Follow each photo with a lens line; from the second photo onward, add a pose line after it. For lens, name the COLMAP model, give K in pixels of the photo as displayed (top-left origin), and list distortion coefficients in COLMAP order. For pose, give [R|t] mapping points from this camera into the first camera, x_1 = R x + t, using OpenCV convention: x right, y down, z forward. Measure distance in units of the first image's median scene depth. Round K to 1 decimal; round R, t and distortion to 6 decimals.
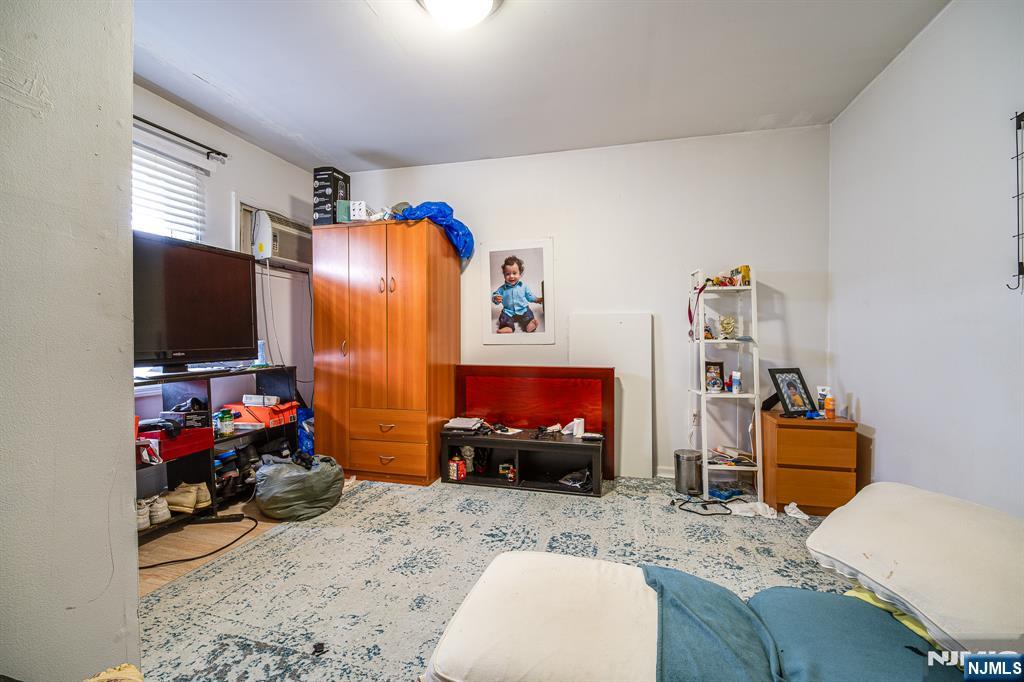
lens RADIAL K [[435.4, 0, 513.3], [0, 435.4, 337.8], [0, 0, 1]] dist [-0.001278, -0.002291]
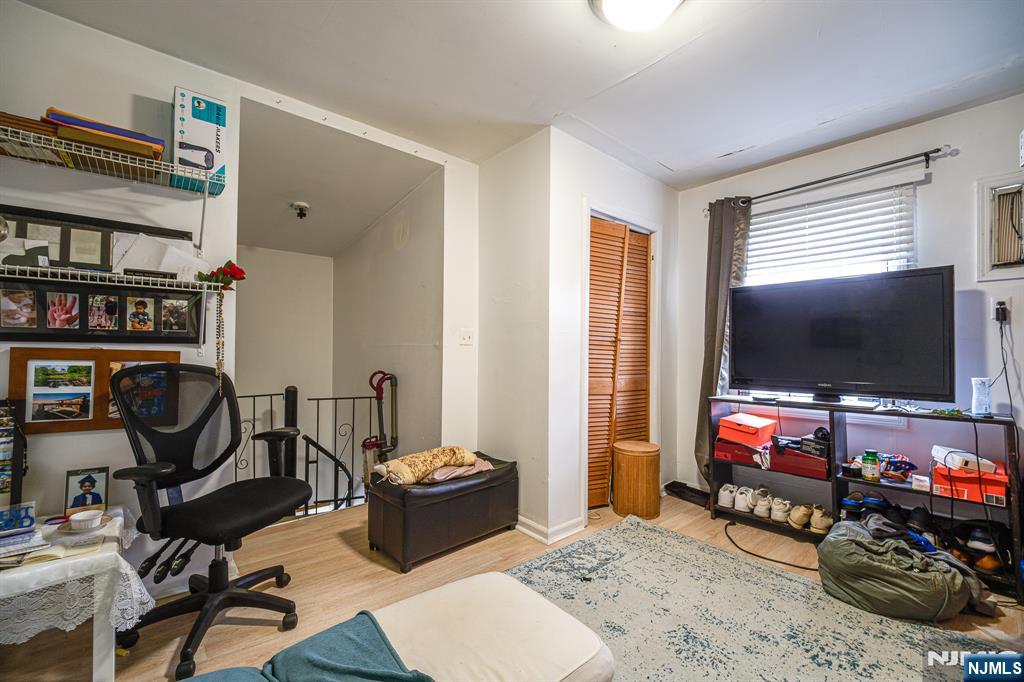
lens RADIAL K [[435.4, 0, 513.4], [0, 435.4, 344.9], [0, 0, 1]] dist [-0.001278, -0.002291]
pose [[-0.567959, -0.018470, -0.822849, 0.583648], [-0.016796, 0.999800, -0.010849, -0.038935], [0.822885, 0.007659, -0.568156, 1.025607]]
